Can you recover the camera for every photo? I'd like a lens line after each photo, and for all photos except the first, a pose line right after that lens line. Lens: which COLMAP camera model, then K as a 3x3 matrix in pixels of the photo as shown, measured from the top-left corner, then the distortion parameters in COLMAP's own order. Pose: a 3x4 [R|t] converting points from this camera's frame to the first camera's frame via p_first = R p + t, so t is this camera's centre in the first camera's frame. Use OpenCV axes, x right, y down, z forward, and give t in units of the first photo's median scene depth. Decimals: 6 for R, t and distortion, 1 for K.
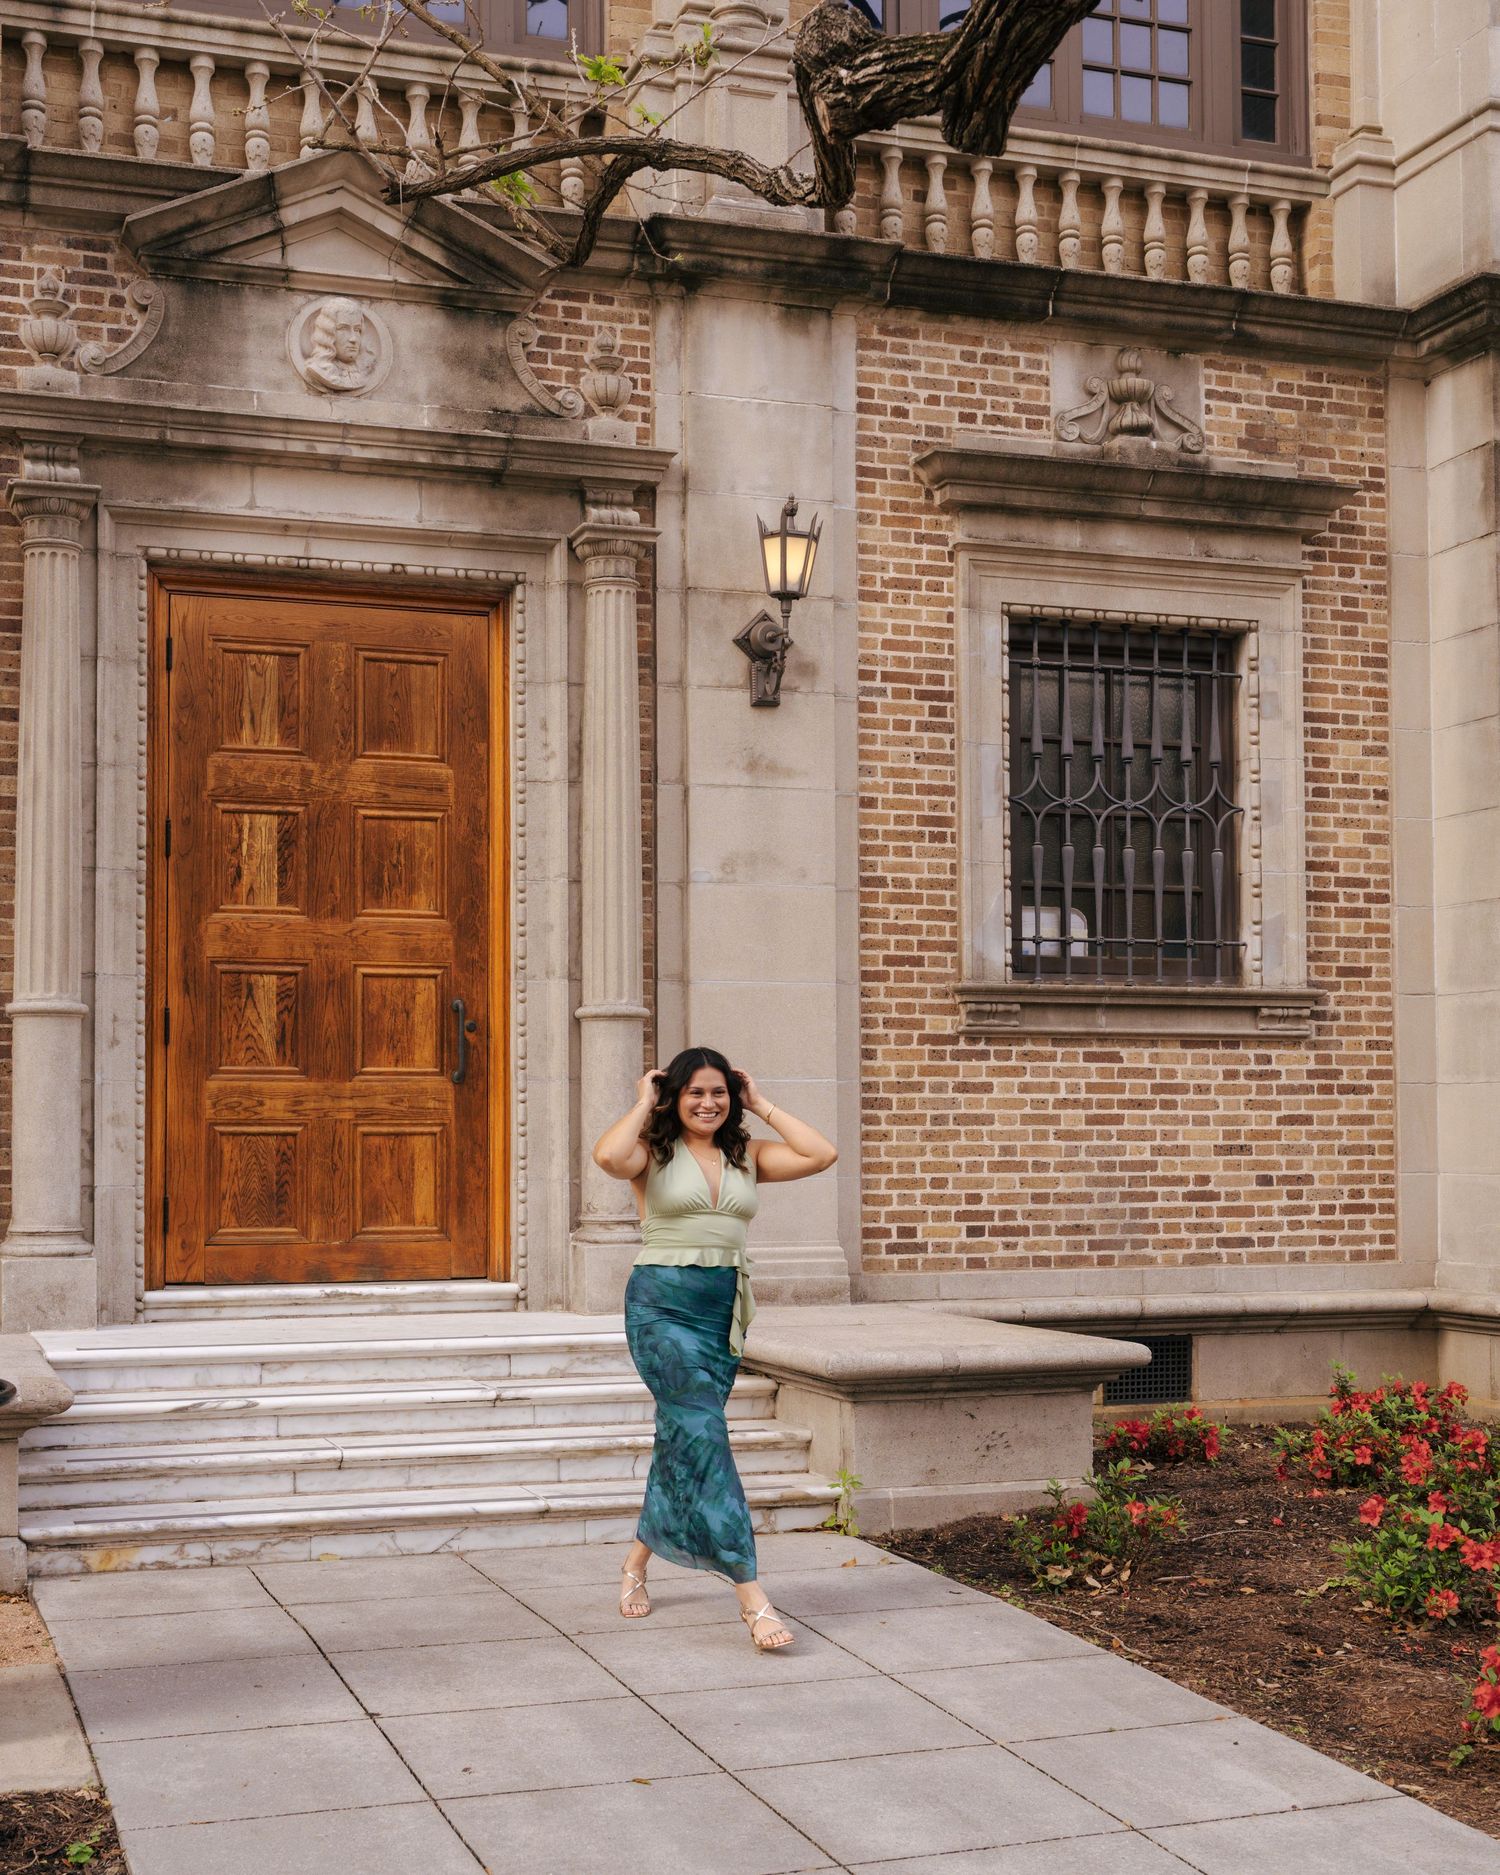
lens RADIAL K [[2524.6, 0, 752.8], [0, 2524.6, 1022.3], [0, 0, 1]] dist [0.001639, 0.025793]
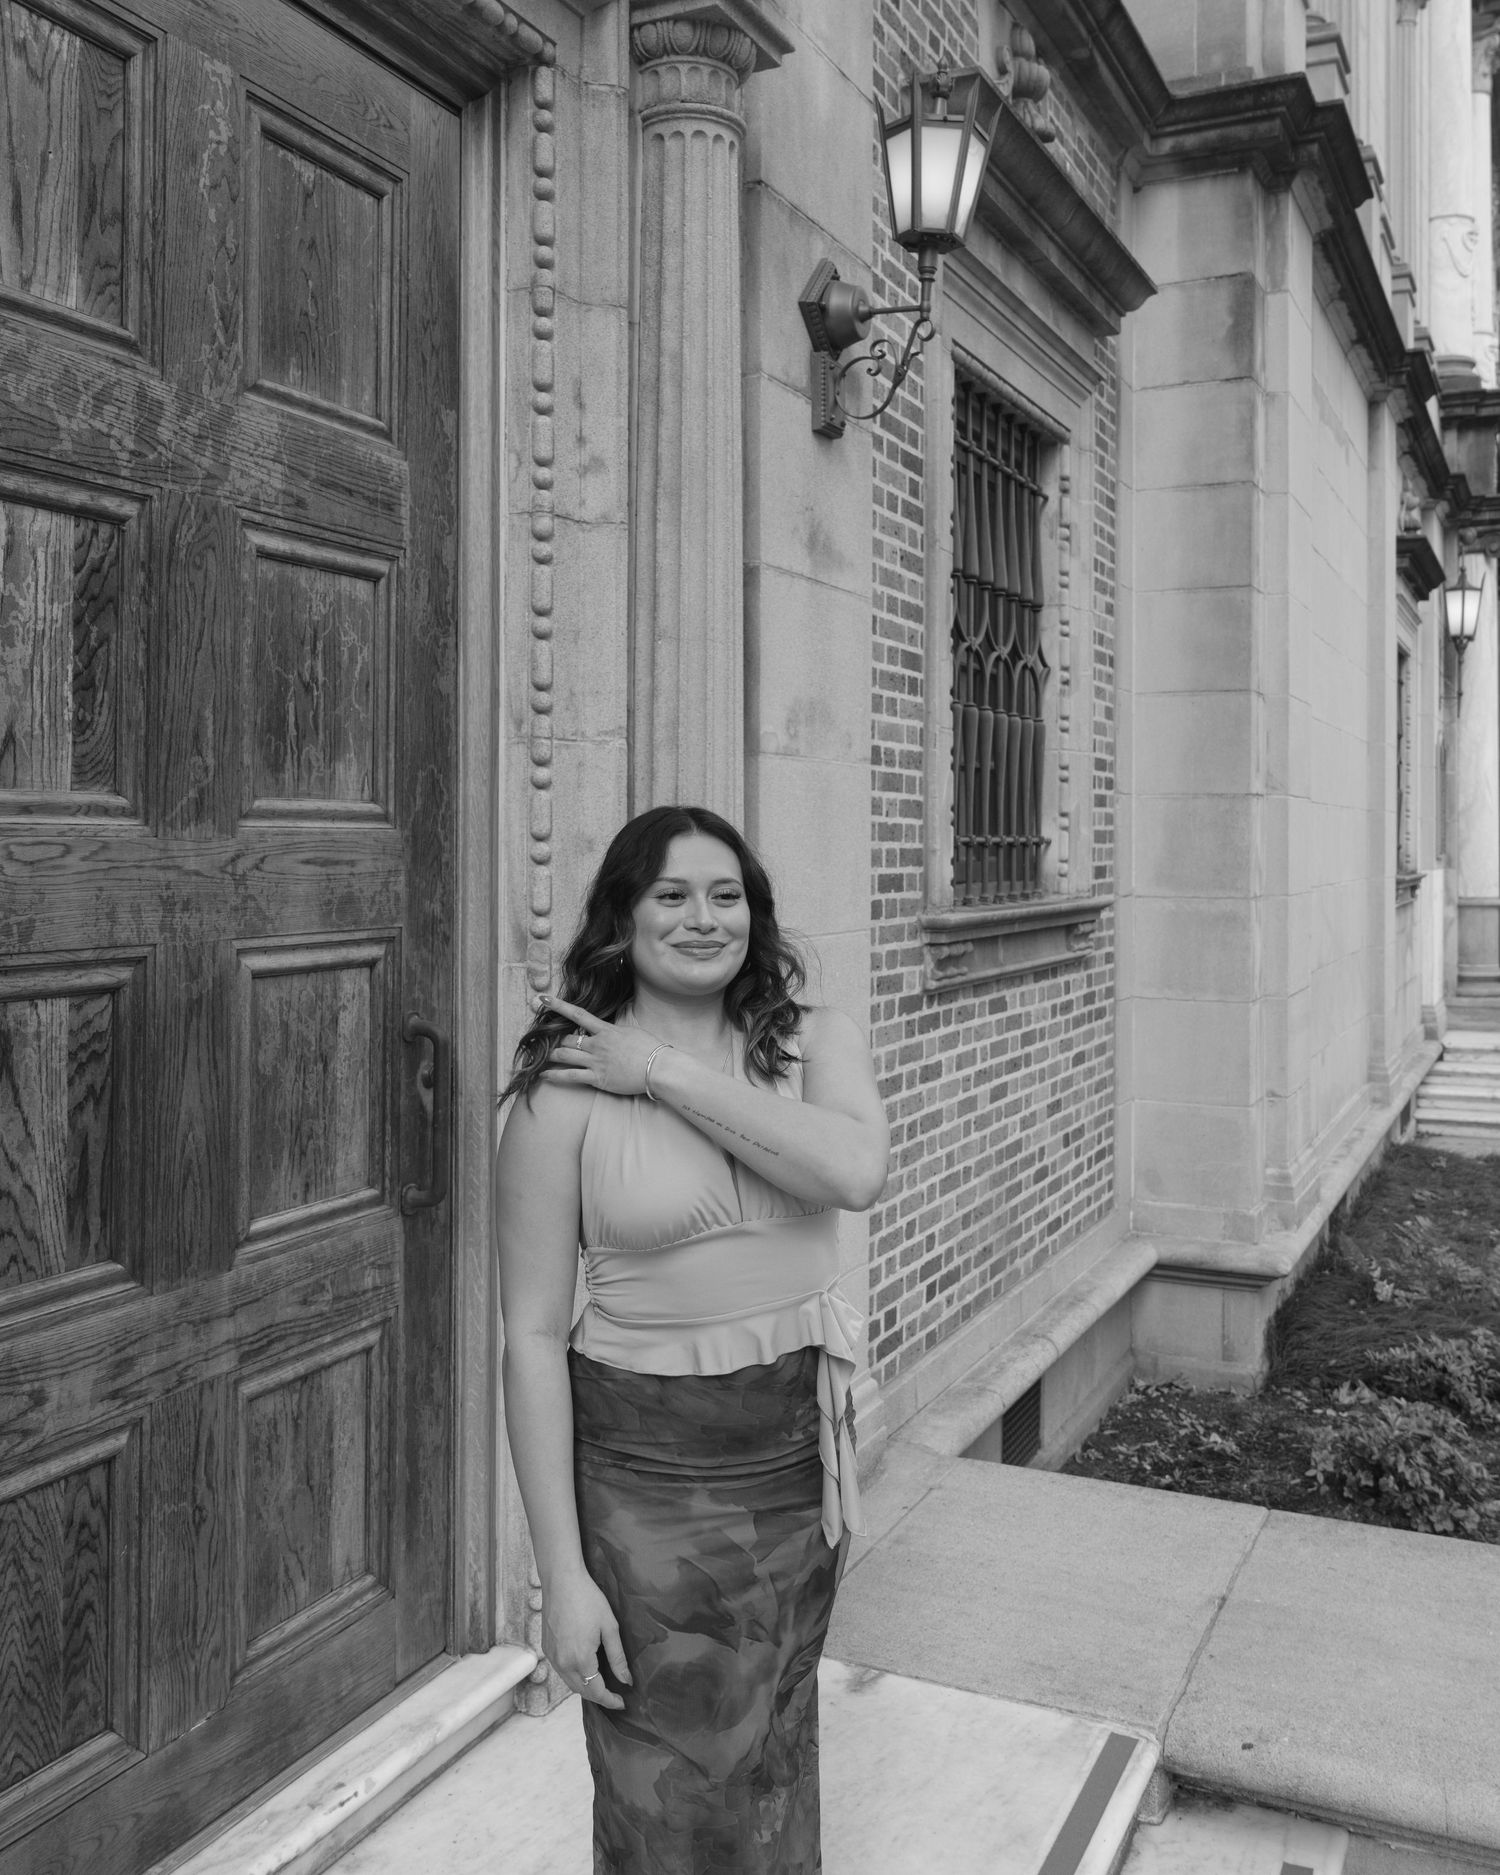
lens RADIAL K [[1737.1, 0, 741.0], [0, 1737.1, 817.3], [0, 0, 1]] dist [-0.001266, -0.003665]
pose [[0.702441, 0.016722, 0.711545, -0.285311], [-0.046749, 0.998649, 0.022681, -0.051061], [-0.710205, -0.049196, 0.702274, 0.763442]]
